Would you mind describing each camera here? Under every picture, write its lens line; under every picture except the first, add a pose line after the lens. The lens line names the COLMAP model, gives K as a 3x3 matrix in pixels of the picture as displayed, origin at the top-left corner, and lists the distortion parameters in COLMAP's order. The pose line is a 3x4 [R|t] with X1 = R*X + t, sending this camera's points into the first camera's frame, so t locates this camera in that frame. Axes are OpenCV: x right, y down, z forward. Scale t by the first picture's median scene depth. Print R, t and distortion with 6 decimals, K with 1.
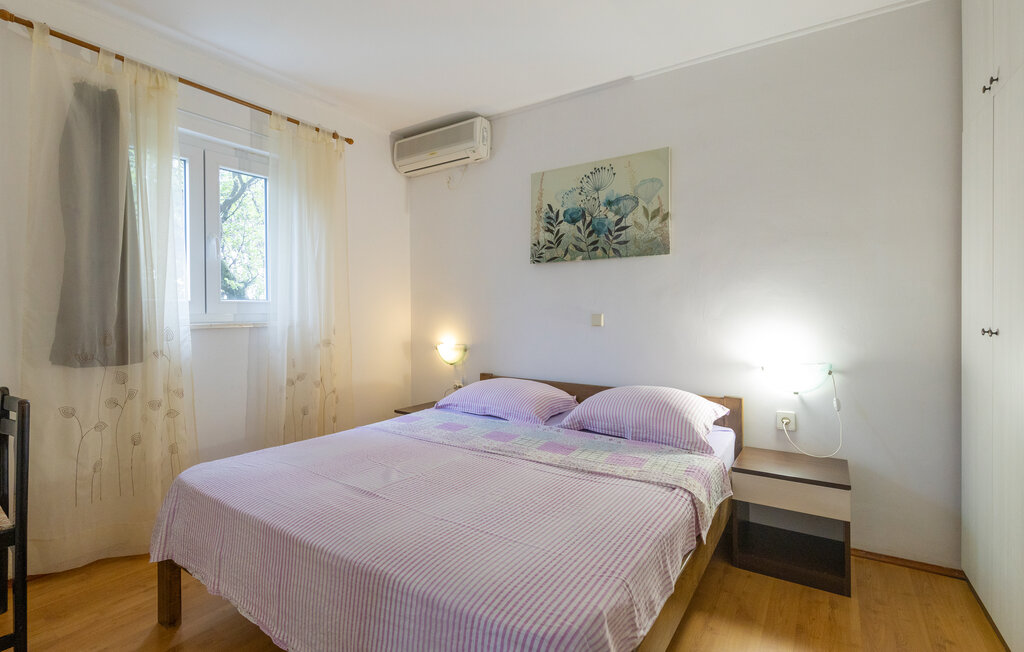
lens RADIAL K [[477.2, 0, 513.1], [0, 477.2, 315.5], [0, 0, 1]] dist [-0.000662, -0.000040]
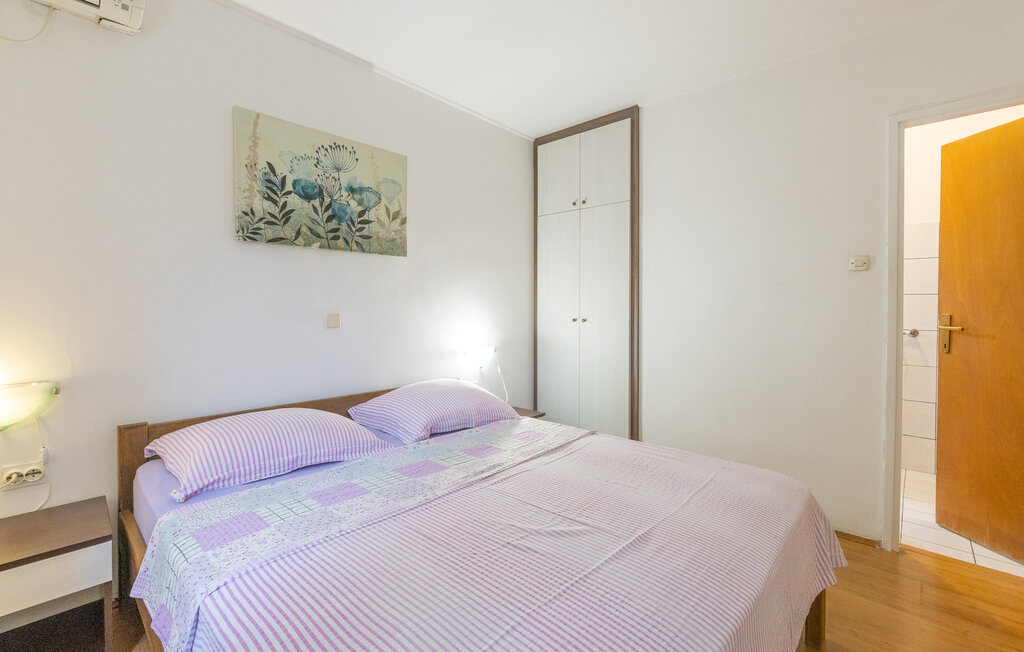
lens RADIAL K [[439.4, 0, 506.3], [0, 439.4, 313.1], [0, 0, 1]] dist [0.002679, 0.000024]
pose [[0.158011, -0.010560, 0.987381, -0.565602], [0.006308, 0.999933, 0.009685, -0.010125], [-0.987417, 0.004698, 0.158067, 0.579133]]
